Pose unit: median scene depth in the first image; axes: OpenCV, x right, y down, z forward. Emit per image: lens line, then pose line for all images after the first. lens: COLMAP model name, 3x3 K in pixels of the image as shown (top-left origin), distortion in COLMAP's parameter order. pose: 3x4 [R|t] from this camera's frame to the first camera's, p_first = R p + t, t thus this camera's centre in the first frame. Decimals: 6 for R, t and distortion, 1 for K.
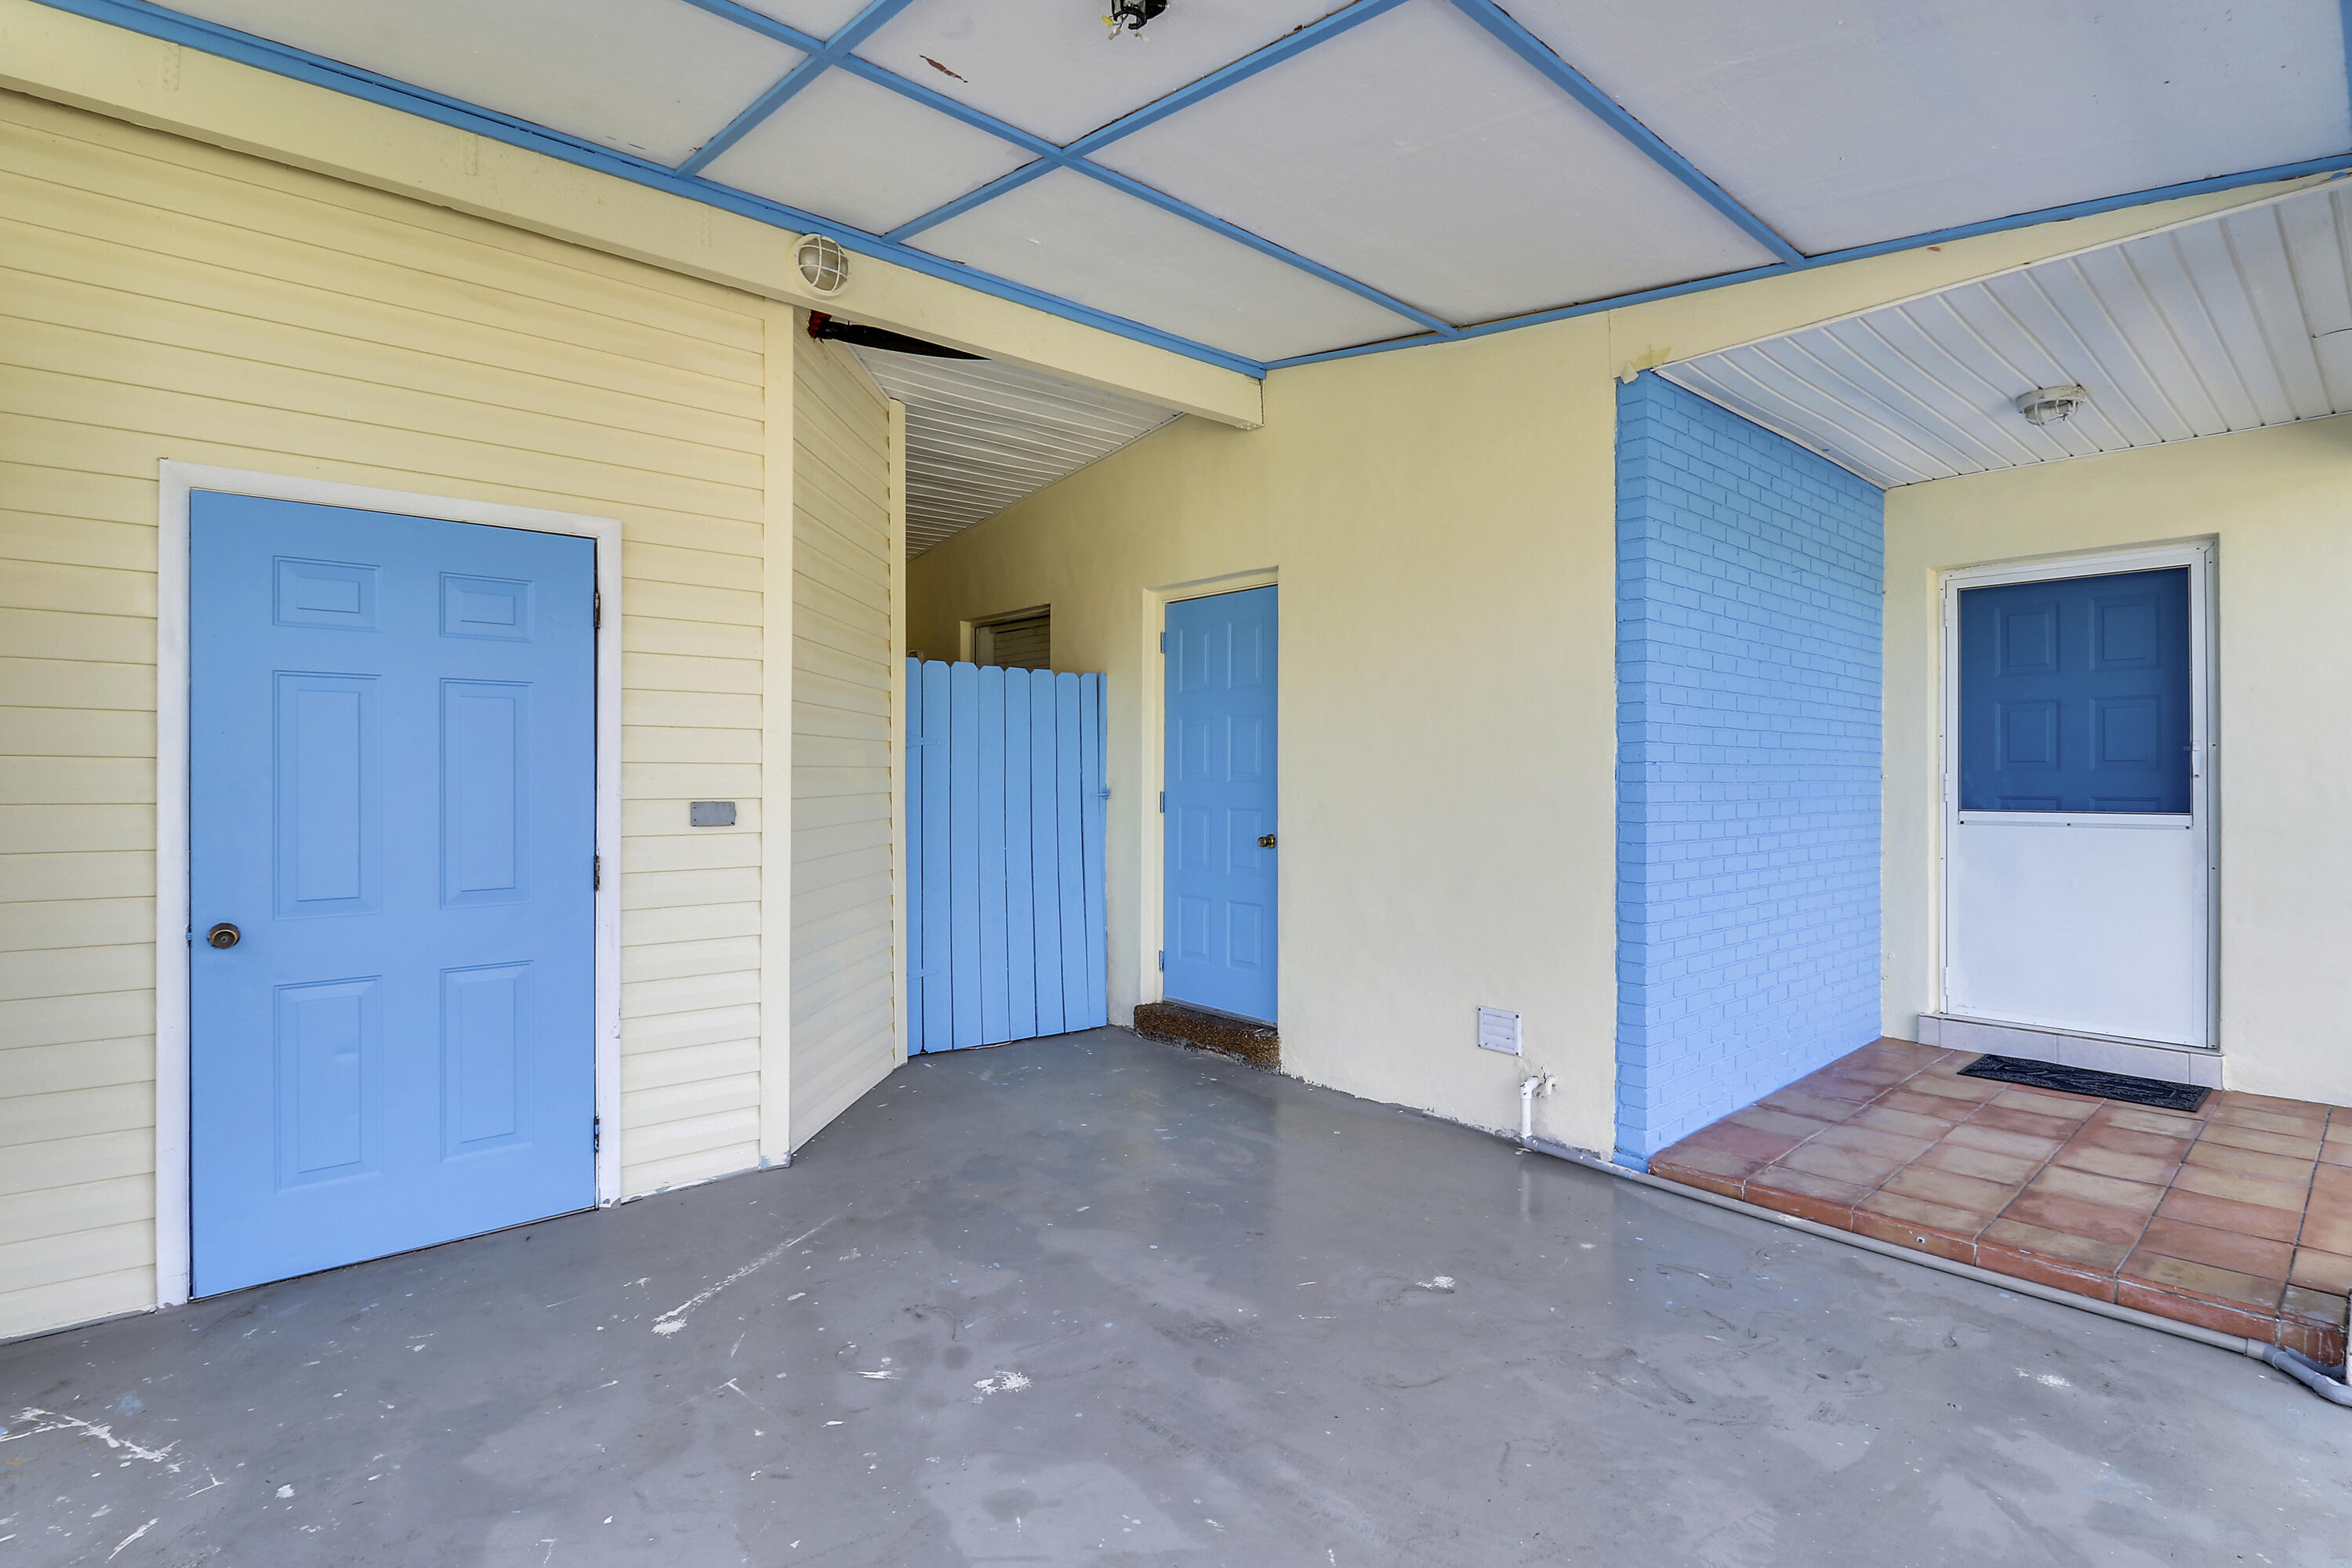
lens RADIAL K [[1099.5, 0, 1179.7], [0, 1099.5, 772.6], [0, 0, 1]] dist [-0.000783, -0.004863]
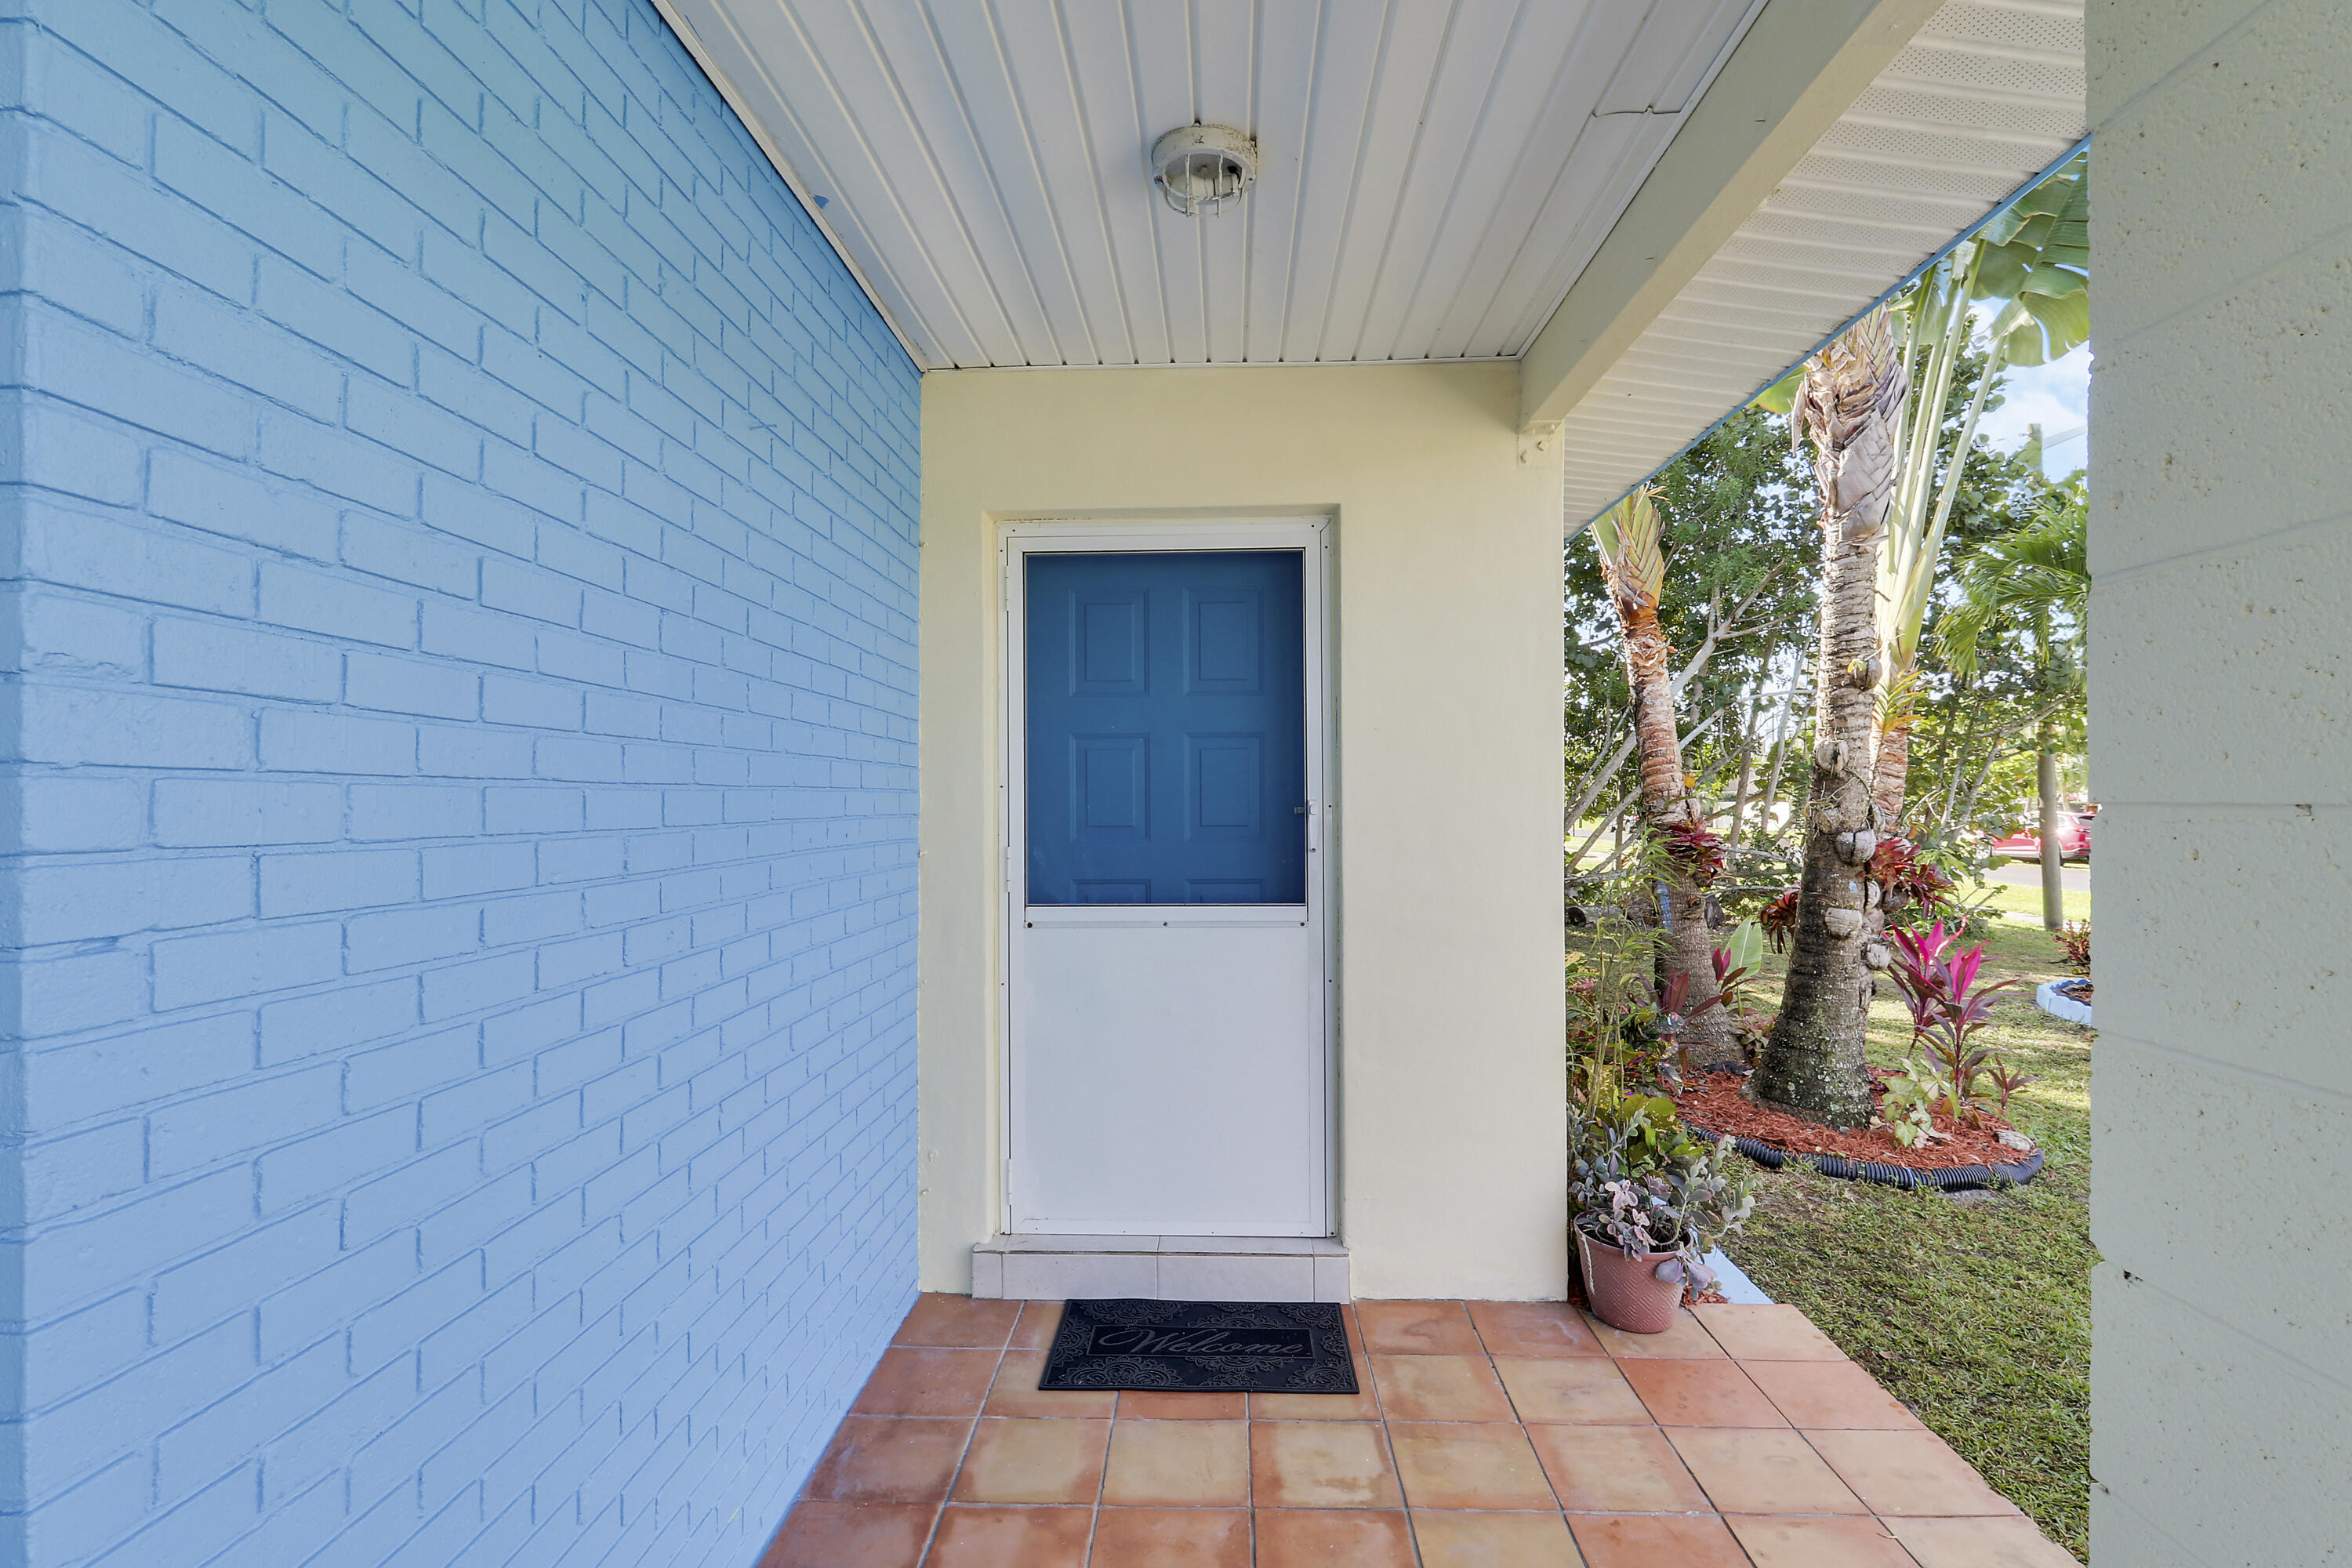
lens RADIAL K [[1099.5, 0, 1180.9], [0, 1099.5, 784.2], [0, 0, 1]] dist [-0.000783, -0.004863]
pose [[0.685196, 0.003732, 0.728350, 0.323967], [0.004722, 0.999943, -0.009567, -0.029479], [-0.728344, 0.009995, 0.685139, 0.521813]]
